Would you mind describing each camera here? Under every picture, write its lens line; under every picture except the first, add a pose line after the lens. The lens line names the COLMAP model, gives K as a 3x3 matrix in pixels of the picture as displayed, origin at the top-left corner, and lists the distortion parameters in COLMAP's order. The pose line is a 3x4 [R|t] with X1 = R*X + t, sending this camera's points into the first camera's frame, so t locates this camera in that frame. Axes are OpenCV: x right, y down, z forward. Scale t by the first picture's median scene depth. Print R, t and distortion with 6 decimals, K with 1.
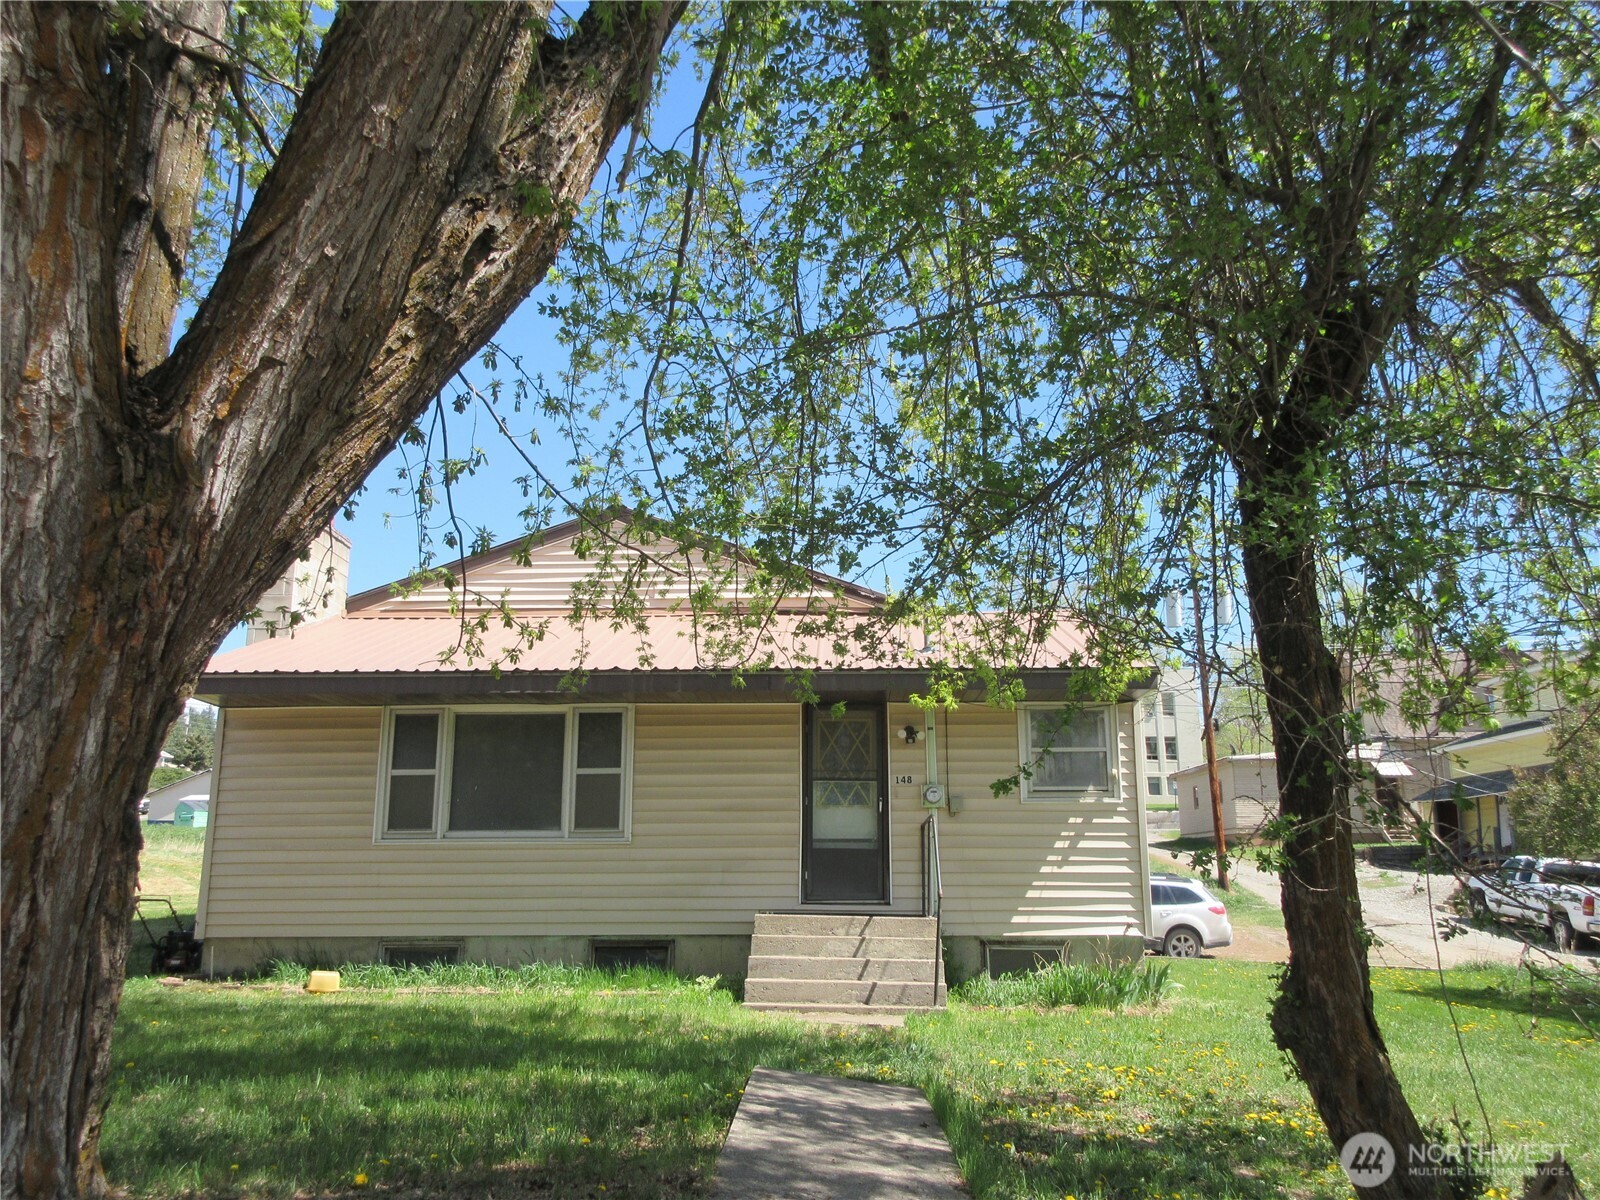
lens RADIAL K [[1266.1, 0, 800.0], [0, 1266.1, 600.0], [0, 0, 1]] dist [0.025126, 0.002482]
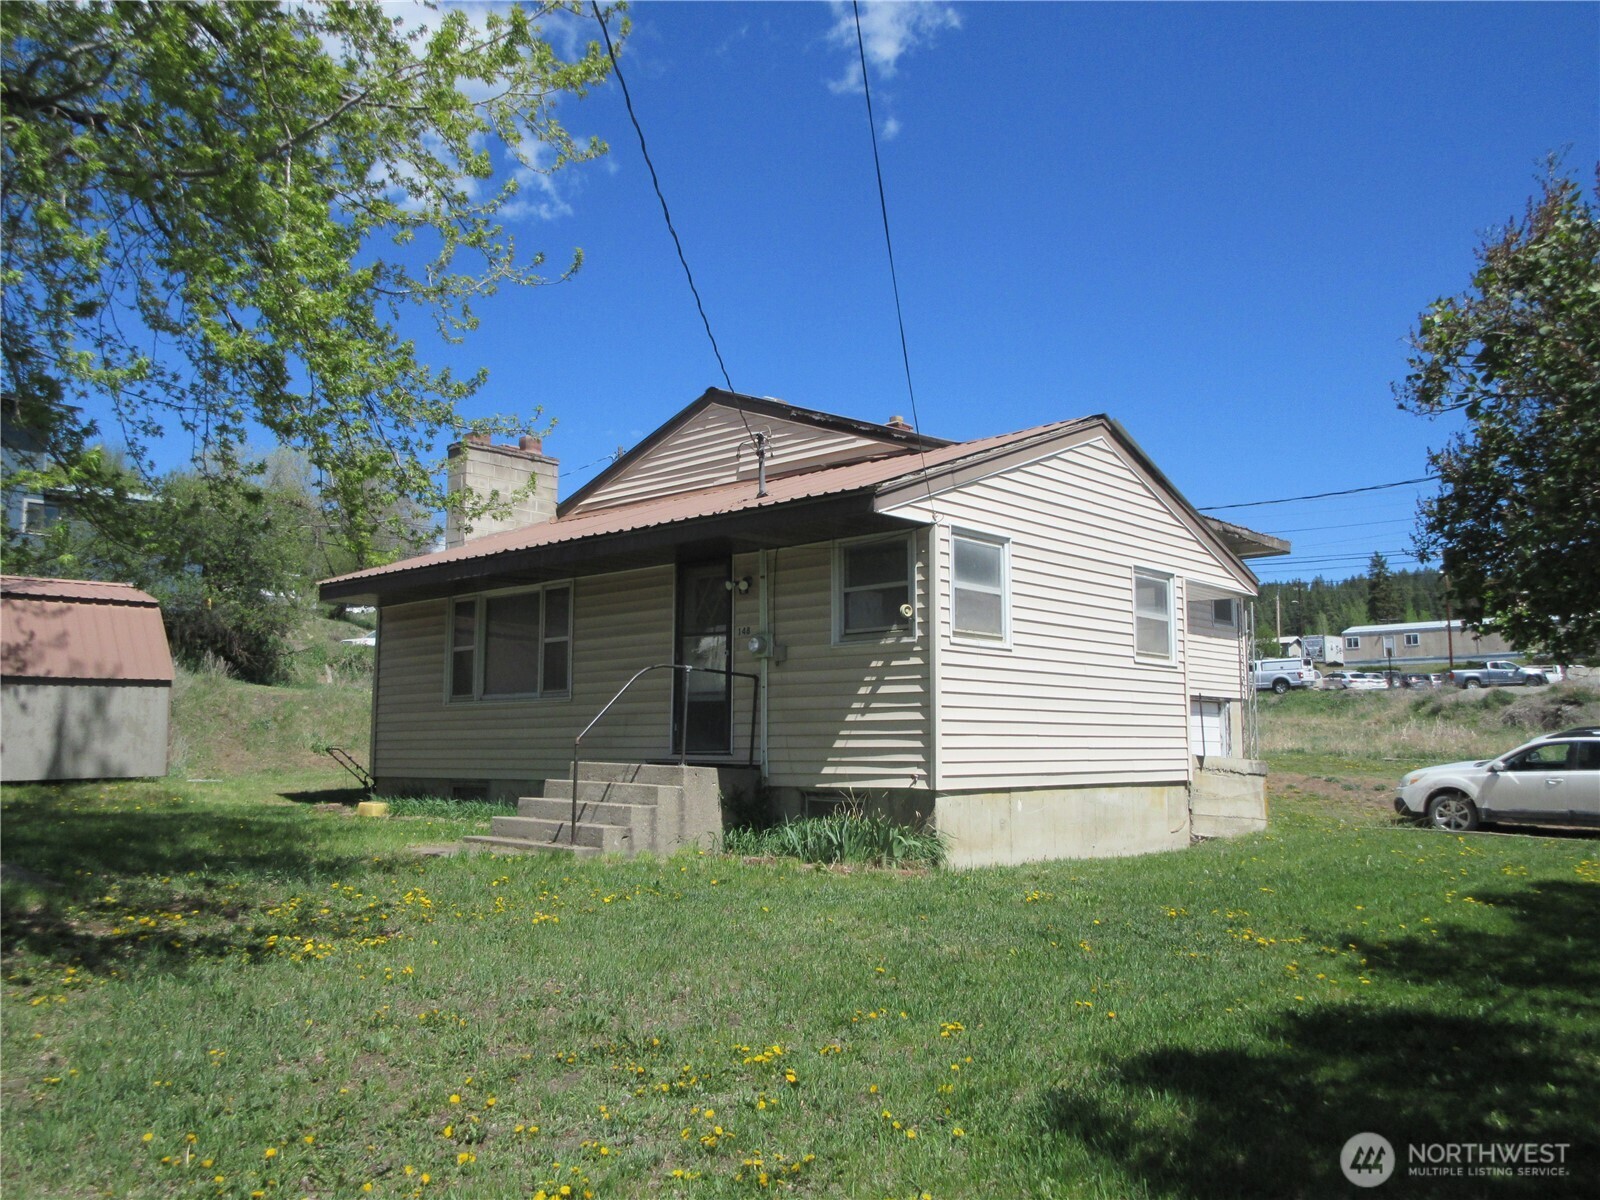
lens RADIAL K [[1266.1, 0, 800.0], [0, 1266.1, 600.0], [0, 0, 1]] dist [0.025126, 0.002482]
pose [[0.758579, -0.075920, -0.647143, 0.761438], [0.141625, 0.988656, 0.050027, 0.075454], [0.636004, -0.129601, 0.760725, 0.283090]]
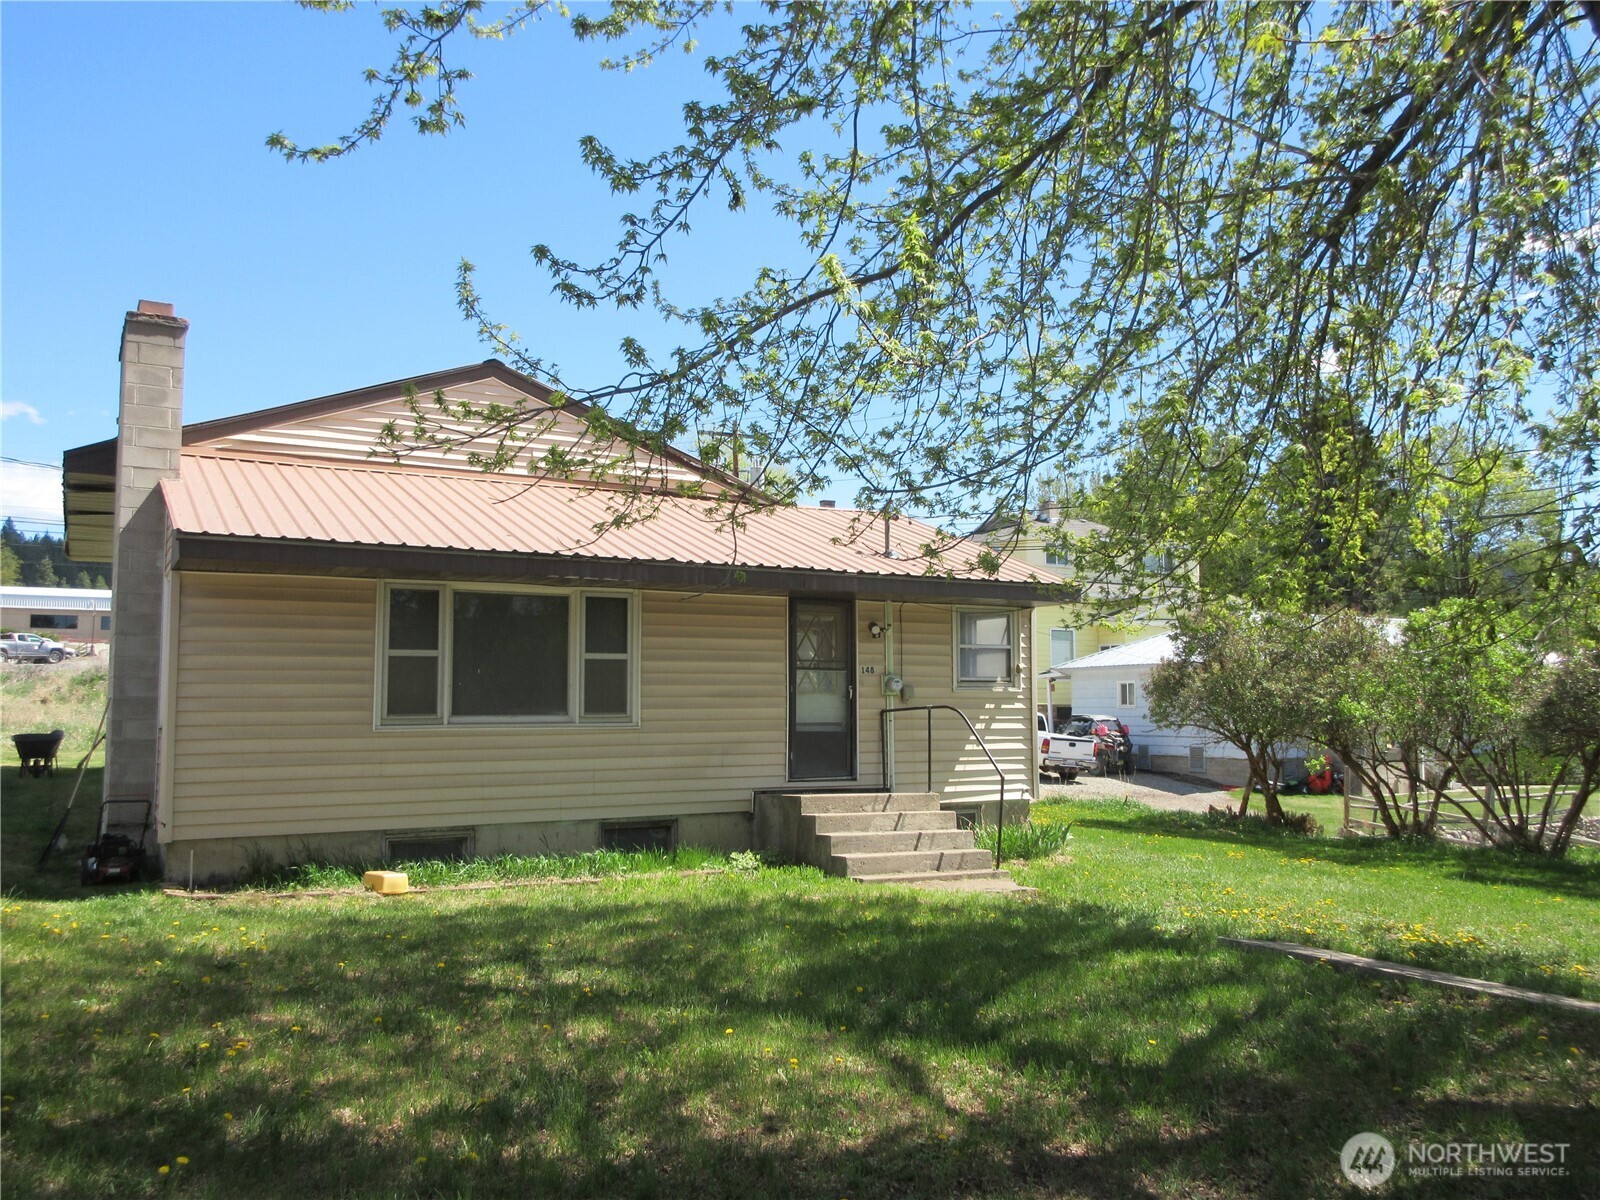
lens RADIAL K [[1266.1, 0, 800.0], [0, 1266.1, 600.0], [0, 0, 1]] dist [0.025126, 0.002482]
pose [[0.858691, 0.043001, 0.510687, -0.546172], [-0.110471, 0.988579, 0.102511, -0.027102], [-0.500446, -0.144441, 0.853634, 0.087706]]
